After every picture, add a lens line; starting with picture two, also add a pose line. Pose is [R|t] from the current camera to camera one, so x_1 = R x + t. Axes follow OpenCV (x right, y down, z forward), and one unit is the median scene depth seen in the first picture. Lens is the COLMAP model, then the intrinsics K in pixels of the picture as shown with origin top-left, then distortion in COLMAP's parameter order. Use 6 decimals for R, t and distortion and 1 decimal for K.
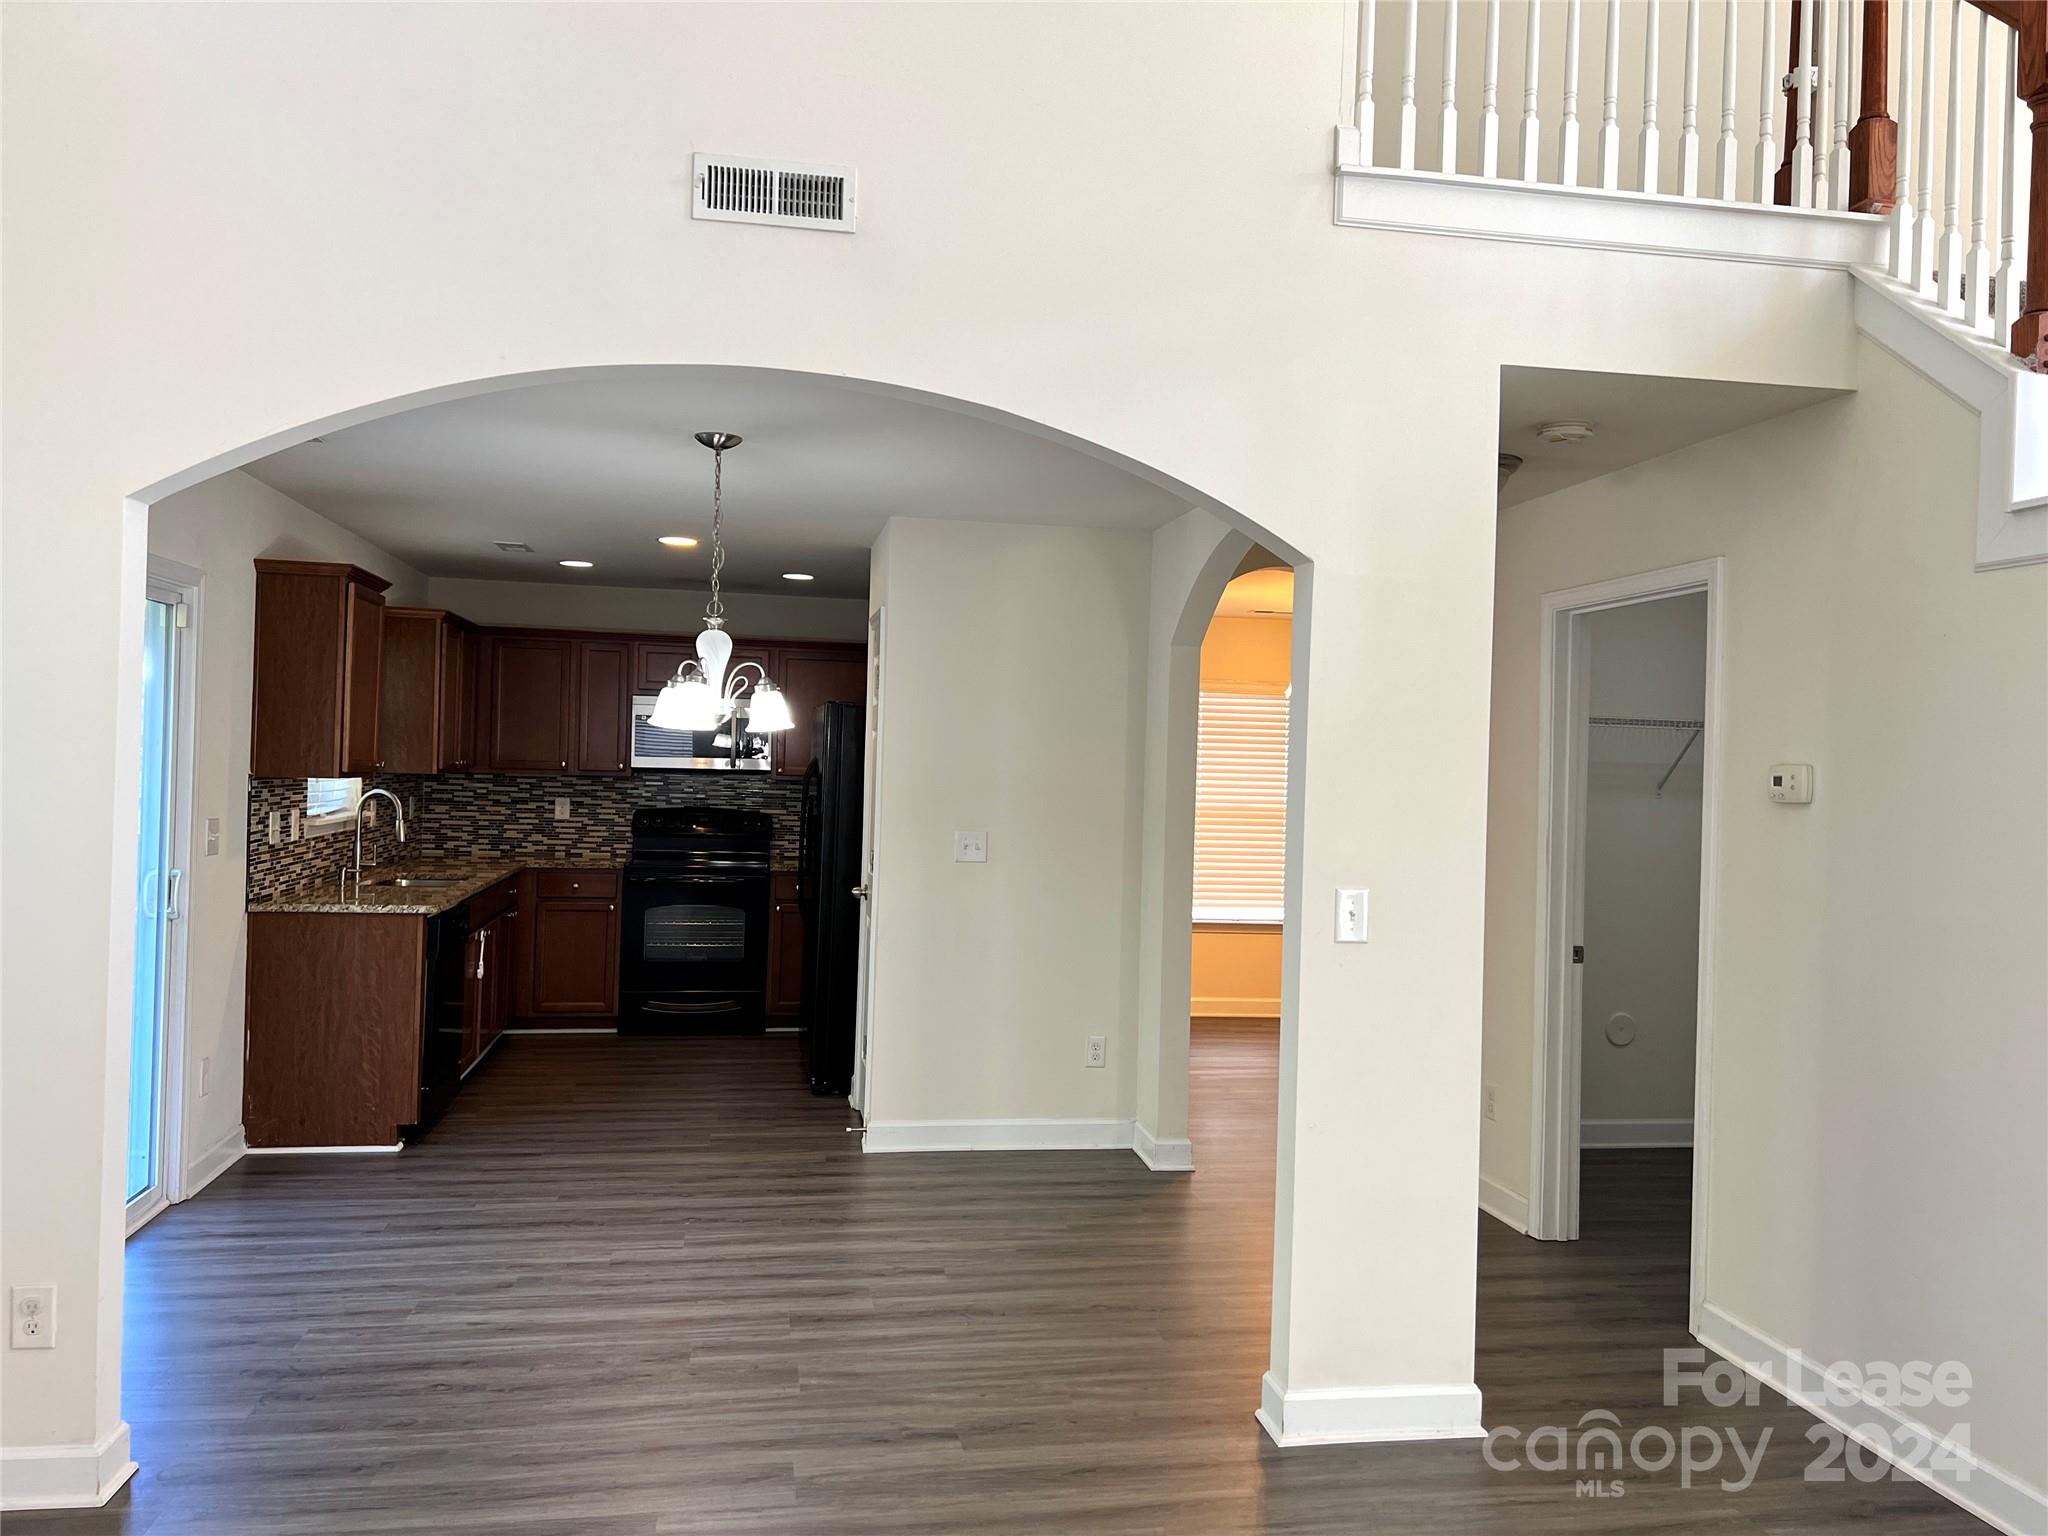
lens RADIAL K [[1532.0, 0, 1024.0], [0, 1532.0, 768.0], [0, 0, 1]] dist [0.066129, -0.083991]
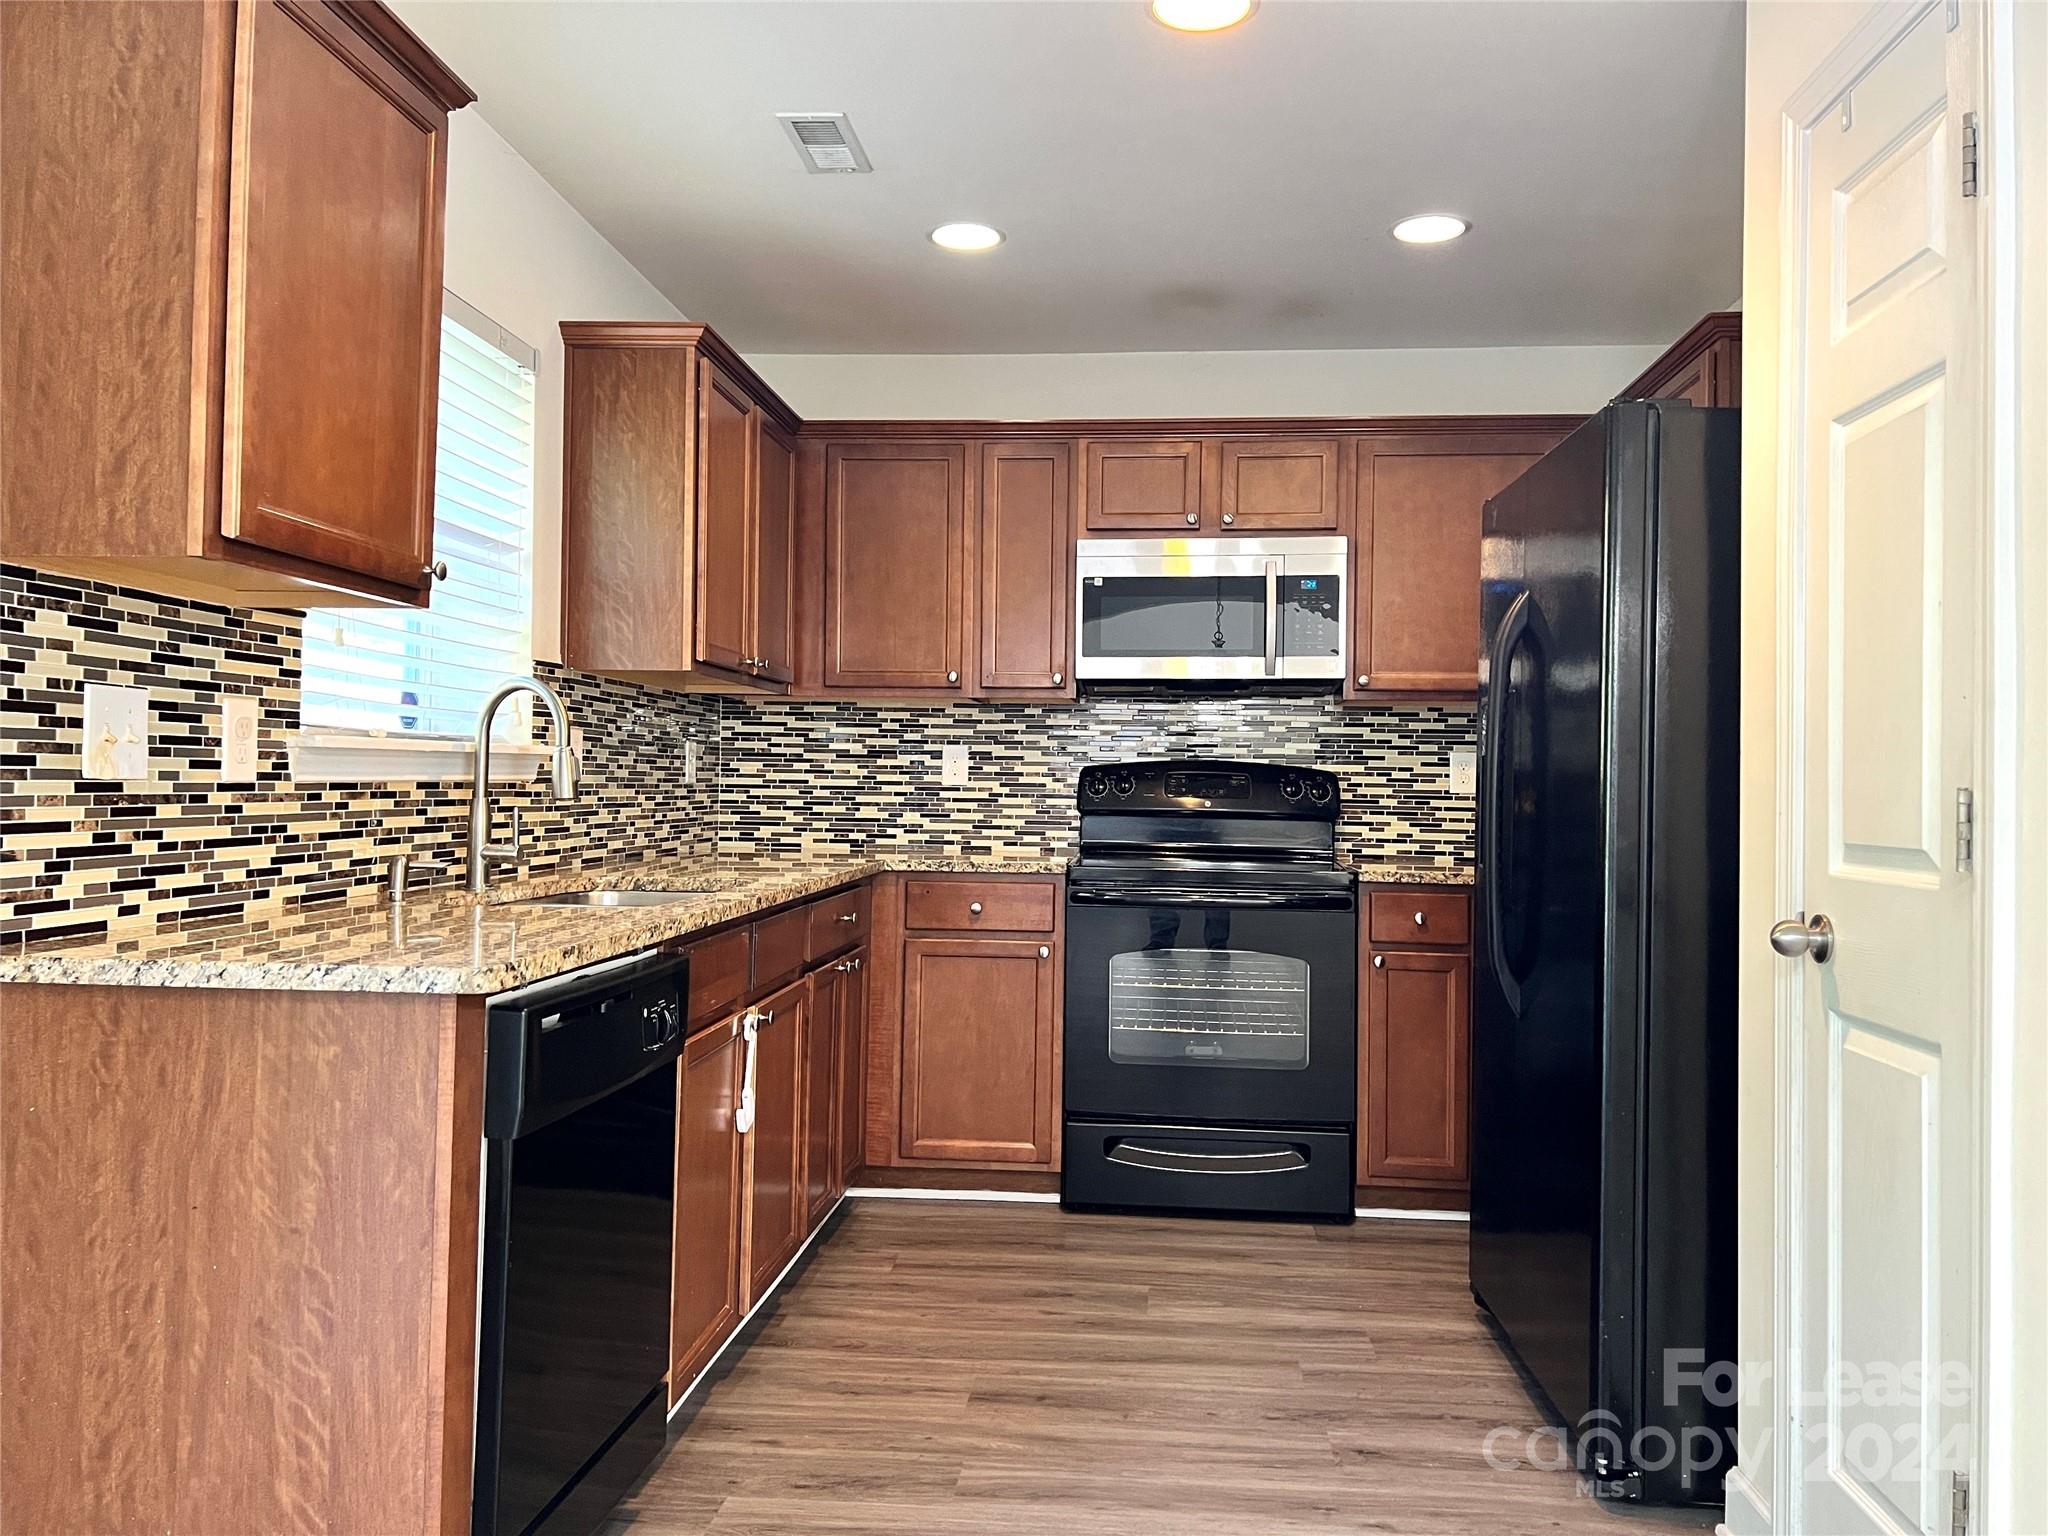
lens RADIAL K [[1538.9, 0, 1032.0], [0, 1538.9, 737.2], [0, 0, 1]] dist [0.071048, -0.075054]
pose [[0.964538, -0.021246, -0.263087, -0.198325], [0.011883, 0.999240, -0.037129, 0.056556], [0.263676, 0.032686, 0.964057, 0.736013]]
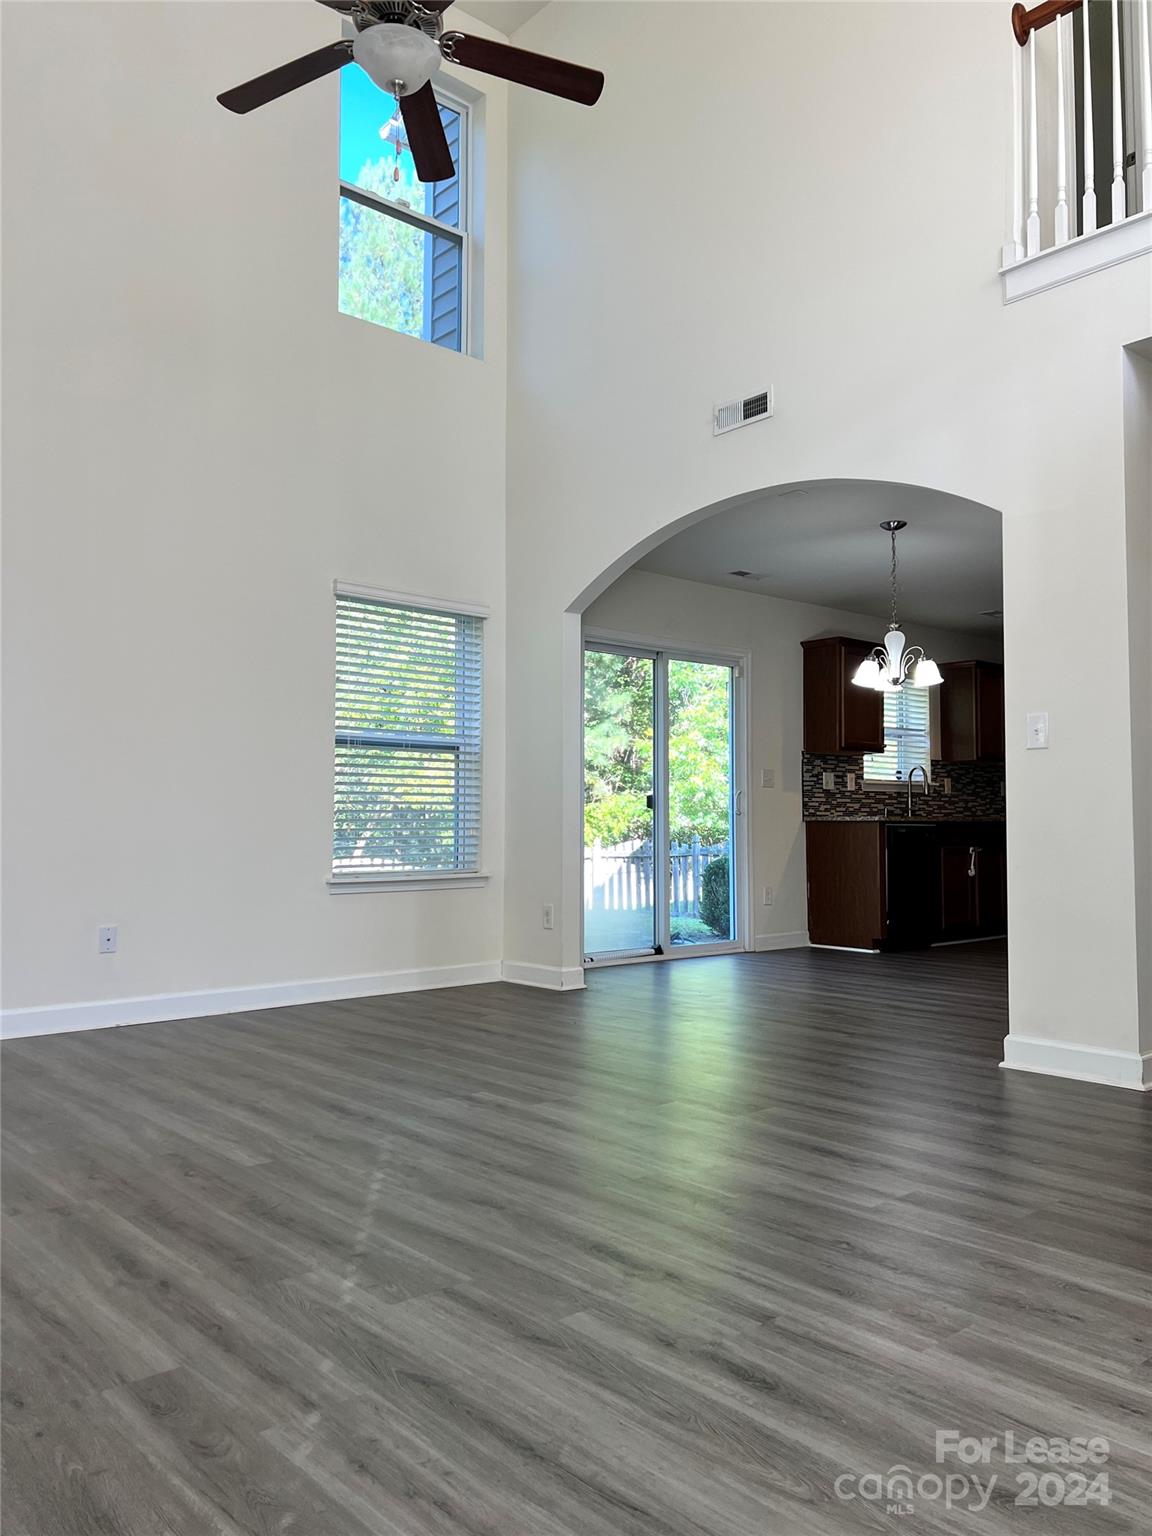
lens RADIAL K [[1149.0, 0, 576.0], [0, 1149.0, 768.0], [0, 0, 1]] dist [0.066129, -0.083991]
pose [[0.513468, -0.072880, -0.855008, 0.584968], [0.015803, 0.997021, -0.075495, 0.128228], [0.857963, 0.025252, 0.513090, 0.006891]]
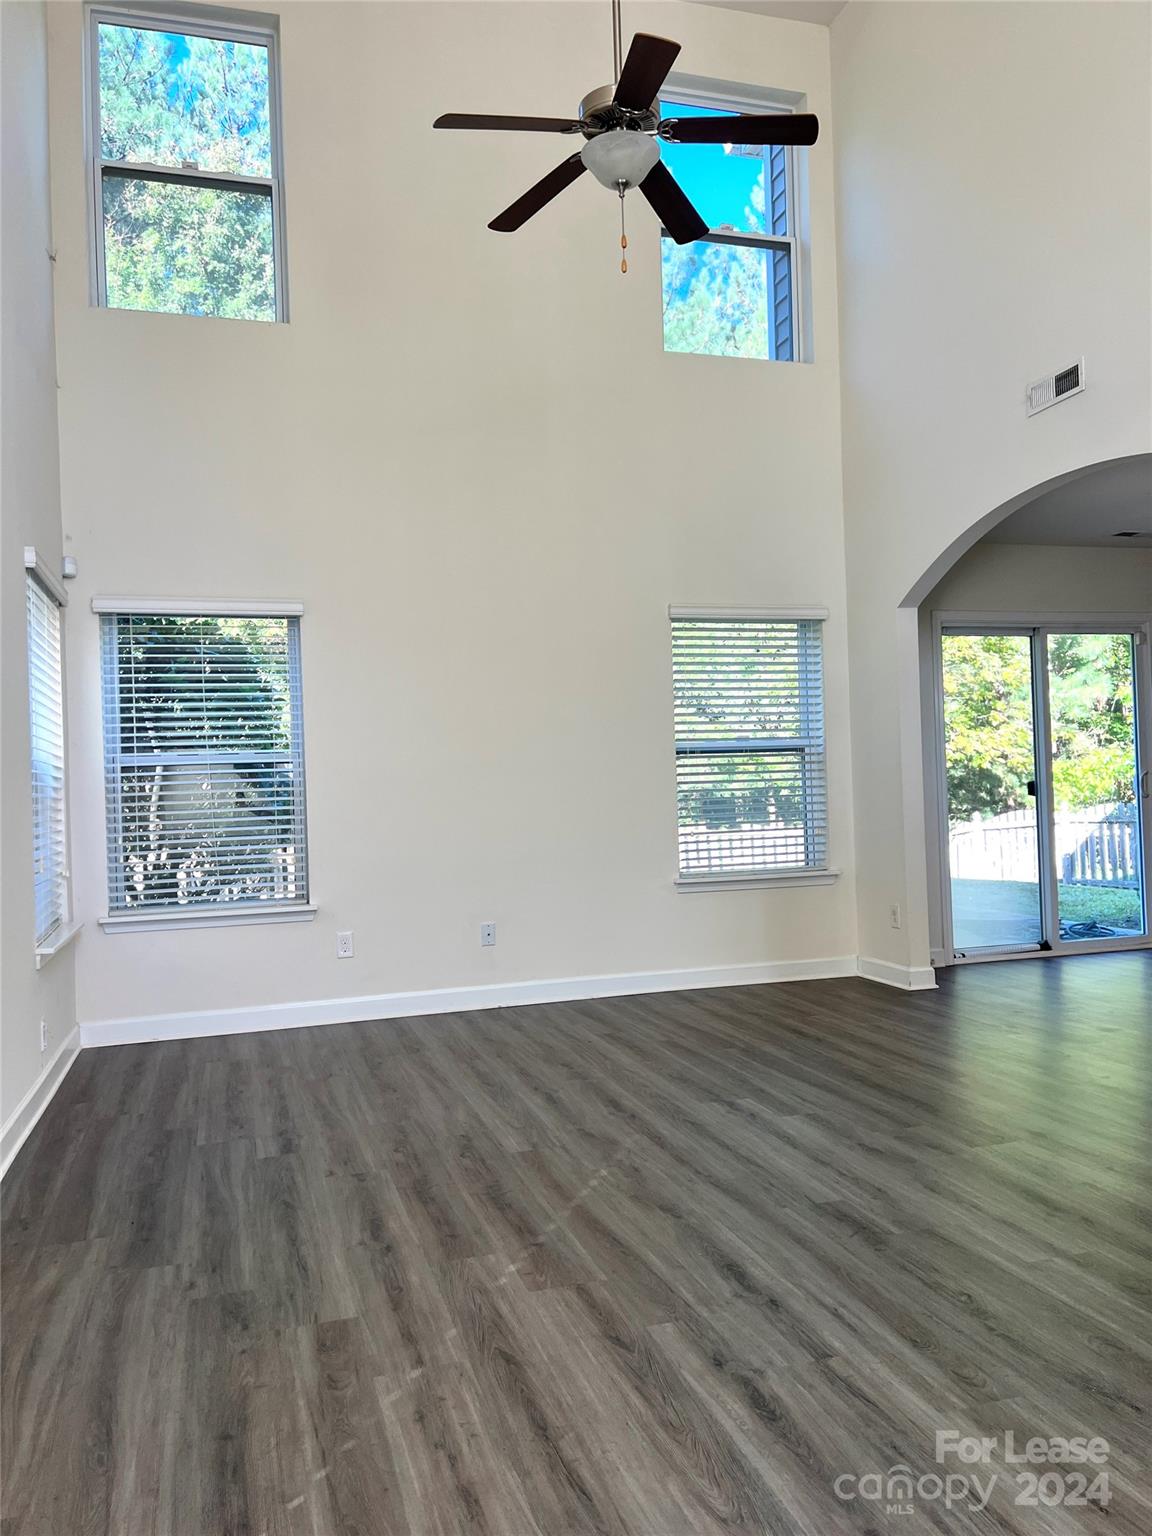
lens RADIAL K [[1154.2, 0, 576.0], [0, 1154.2, 768.0], [0, 0, 1]] dist [0.071048, -0.075054]
pose [[0.105132, -0.048814, -0.993260, 0.690485], [0.040057, 0.998192, -0.044816, 0.086921], [0.993651, -0.035076, 0.106897, 0.122993]]
